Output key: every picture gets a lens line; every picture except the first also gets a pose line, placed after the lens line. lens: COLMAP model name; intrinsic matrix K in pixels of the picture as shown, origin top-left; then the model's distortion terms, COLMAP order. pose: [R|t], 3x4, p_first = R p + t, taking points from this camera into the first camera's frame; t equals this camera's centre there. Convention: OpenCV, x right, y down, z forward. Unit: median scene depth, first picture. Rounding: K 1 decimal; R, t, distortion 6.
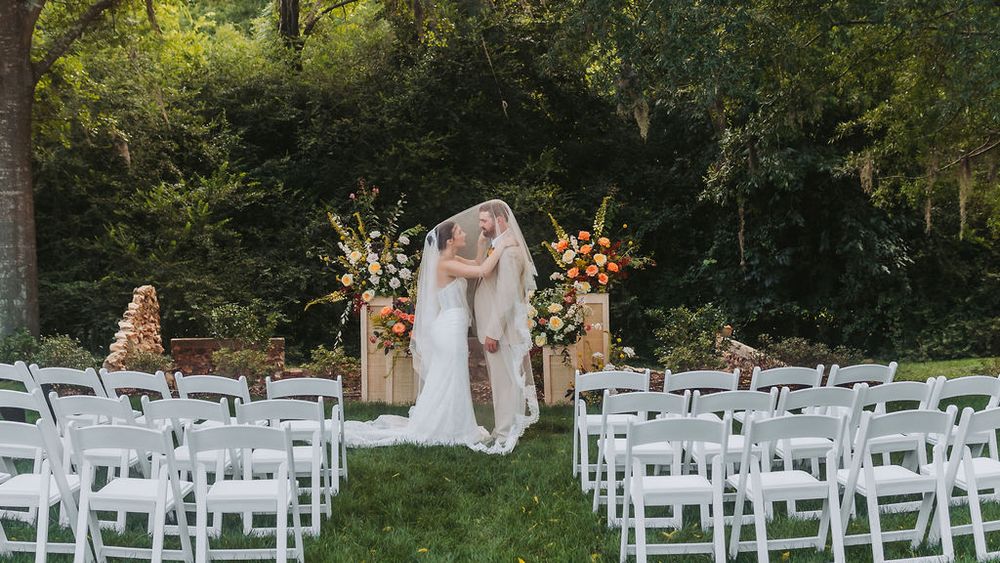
lens RADIAL K [[1356.2, 0, 500.0], [0, 1356.2, 281.5], [0, 0, 1]] dist [-0.028064, 0.001488]
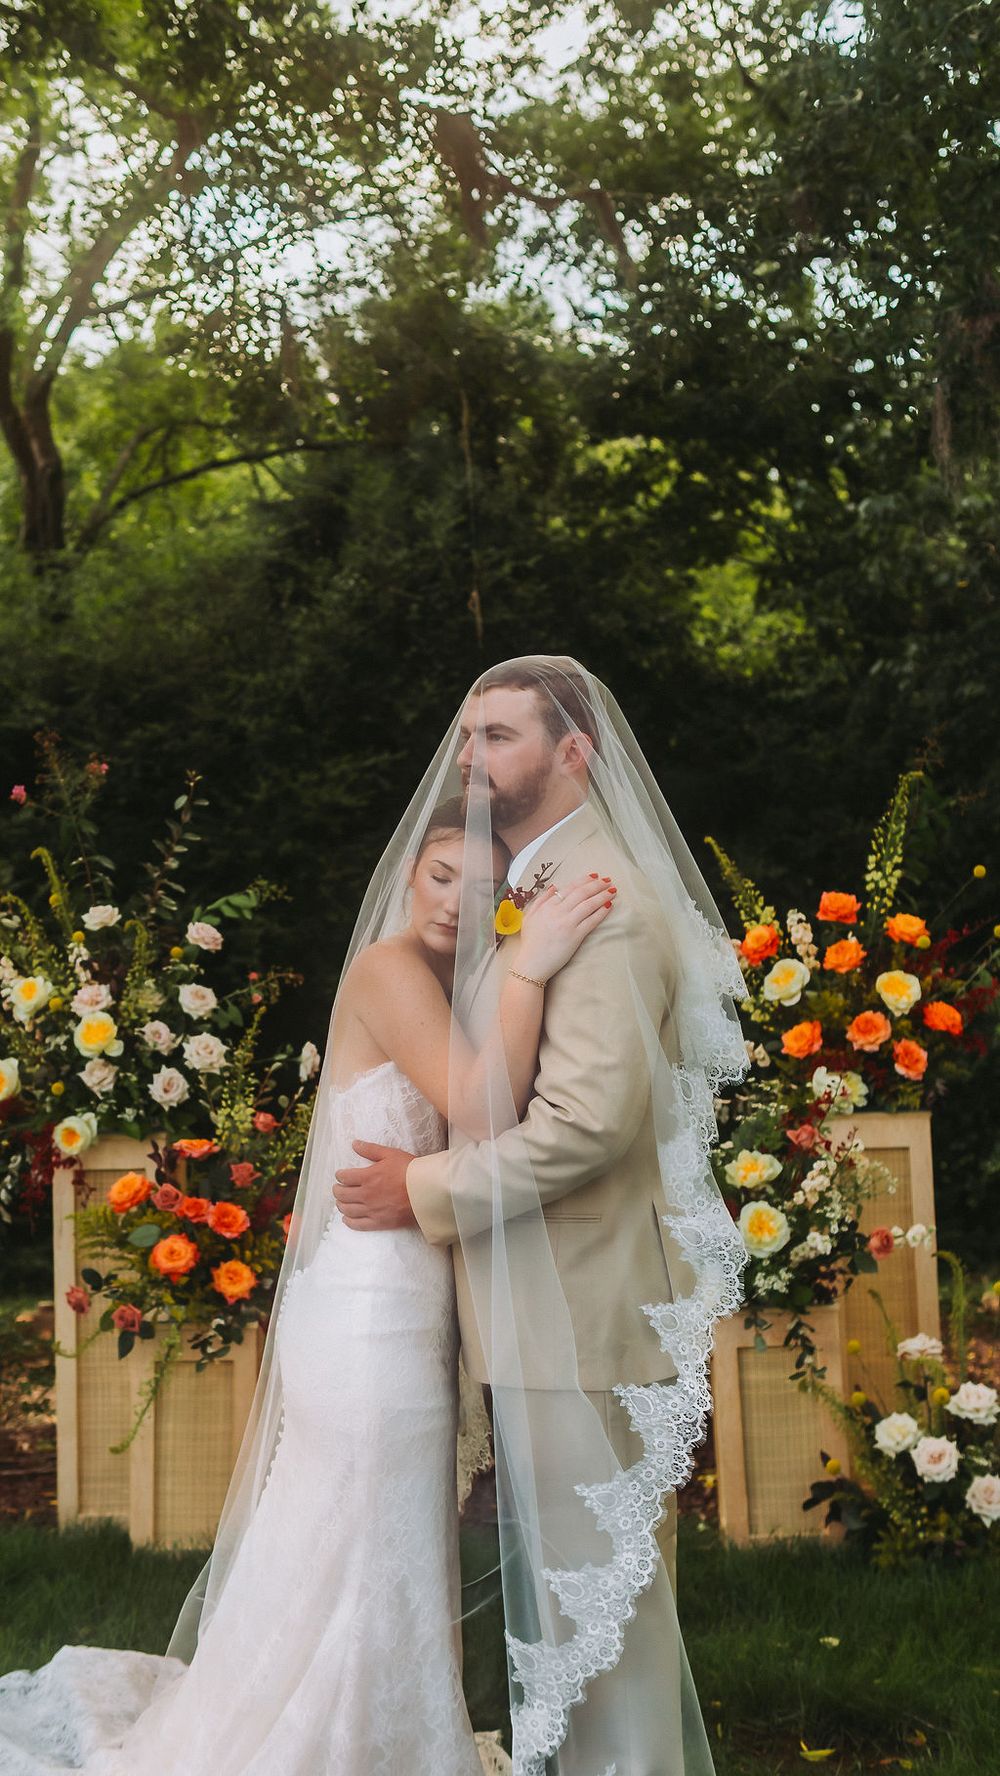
lens RADIAL K [[2408.6, 0, 500.0], [0, 2408.6, 888.0], [0, 0, 1]] dist [-0.028064, 0.001488]
pose [[0.999853, -0.017019, 0.002262, -0.009509], [0.017146, 0.996555, -0.081140, 0.001568], [-0.000873, 0.081167, 0.996700, 0.499236]]
